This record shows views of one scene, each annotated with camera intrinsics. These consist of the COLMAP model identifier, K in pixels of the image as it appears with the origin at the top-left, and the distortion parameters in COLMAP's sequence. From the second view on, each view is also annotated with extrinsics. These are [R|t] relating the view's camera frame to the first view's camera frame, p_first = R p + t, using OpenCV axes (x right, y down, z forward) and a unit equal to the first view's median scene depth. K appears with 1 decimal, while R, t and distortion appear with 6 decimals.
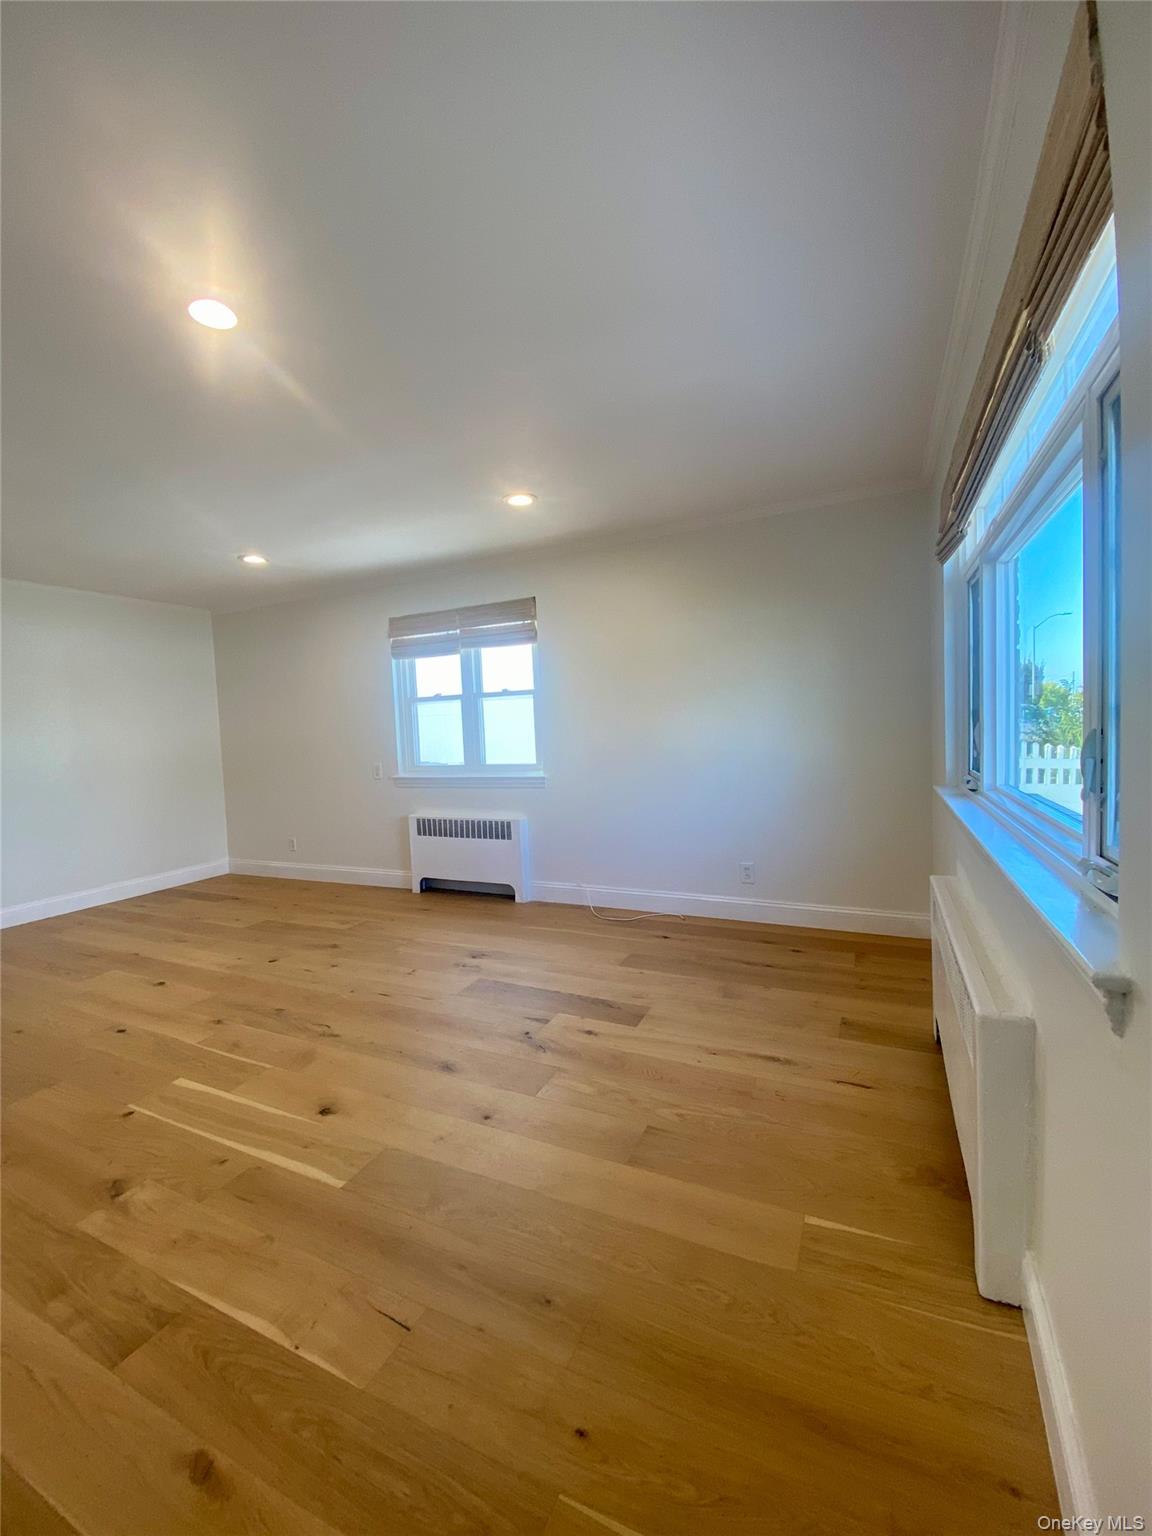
lens RADIAL K [[625.3, 0, 577.0], [0, 625.3, 761.1], [0, 0, 1]] dist [0.032340, -0.023188]
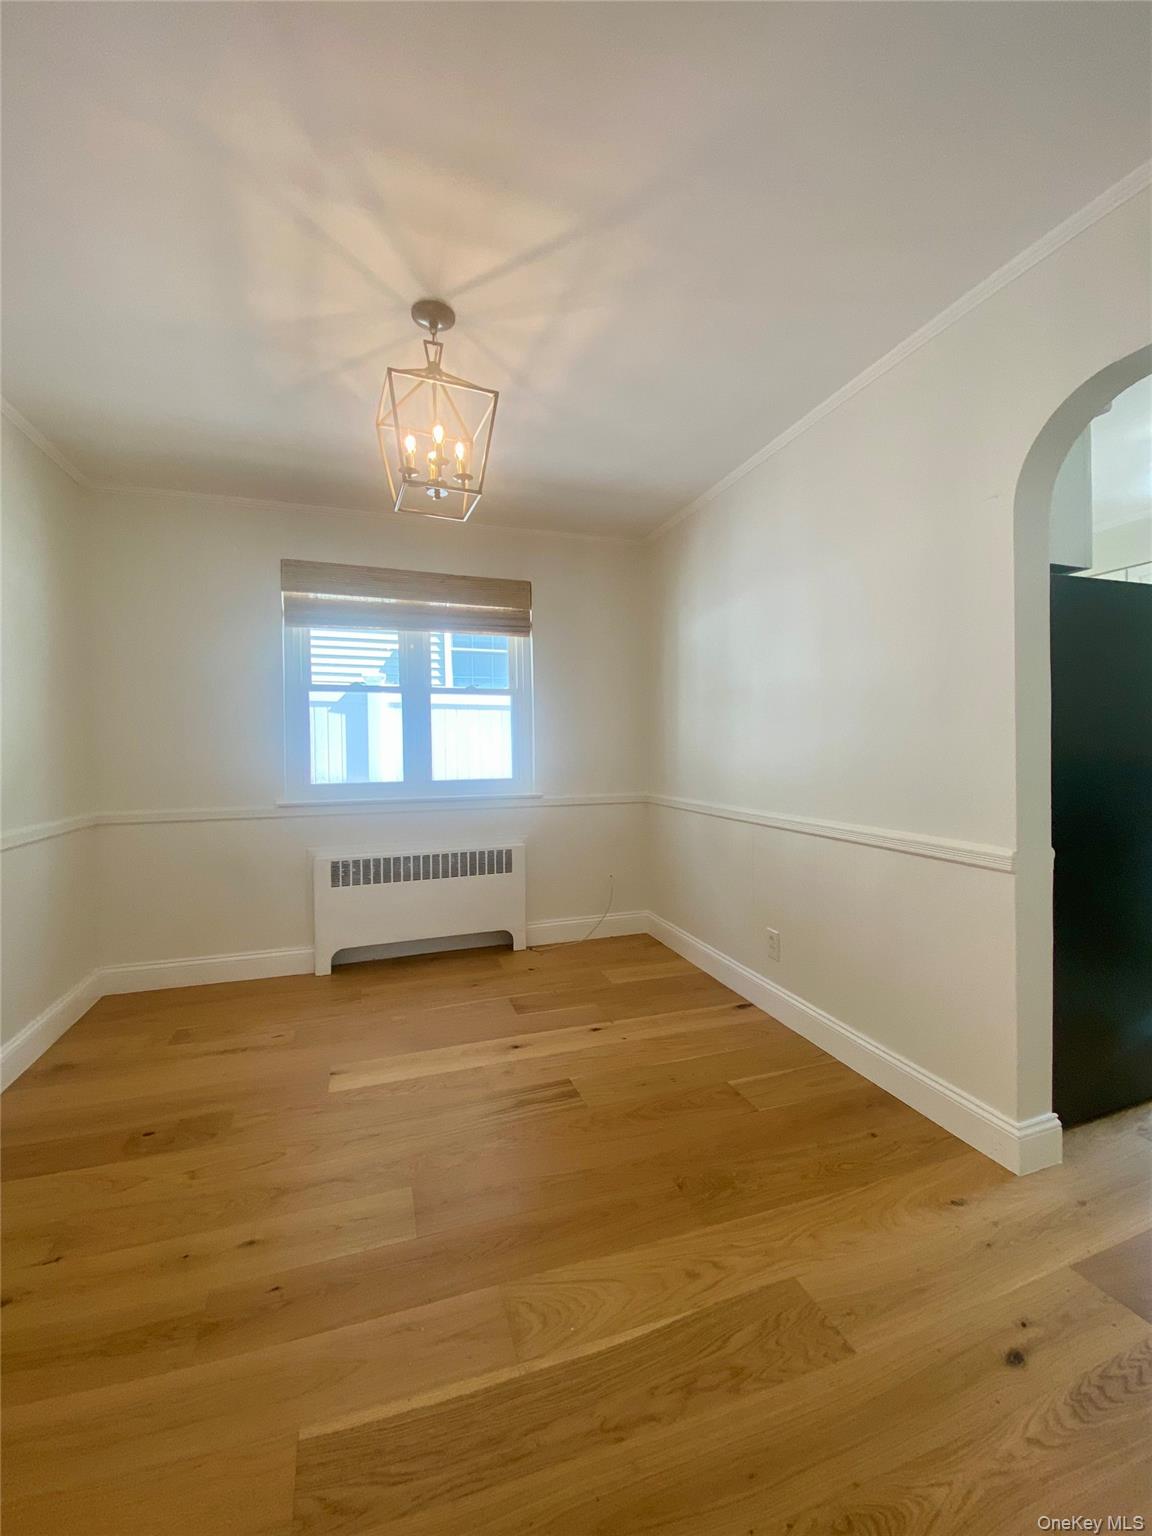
lens RADIAL K [[625.3, 0, 577.0], [0, 625.3, 761.1], [0, 0, 1]] dist [0.032340, -0.023188]
pose [[0.704879, 0.035637, 0.708432, -0.577254], [0.033778, 0.995918, -0.083707, 0.051702], [-0.708523, 0.082933, 0.700798, 0.346364]]
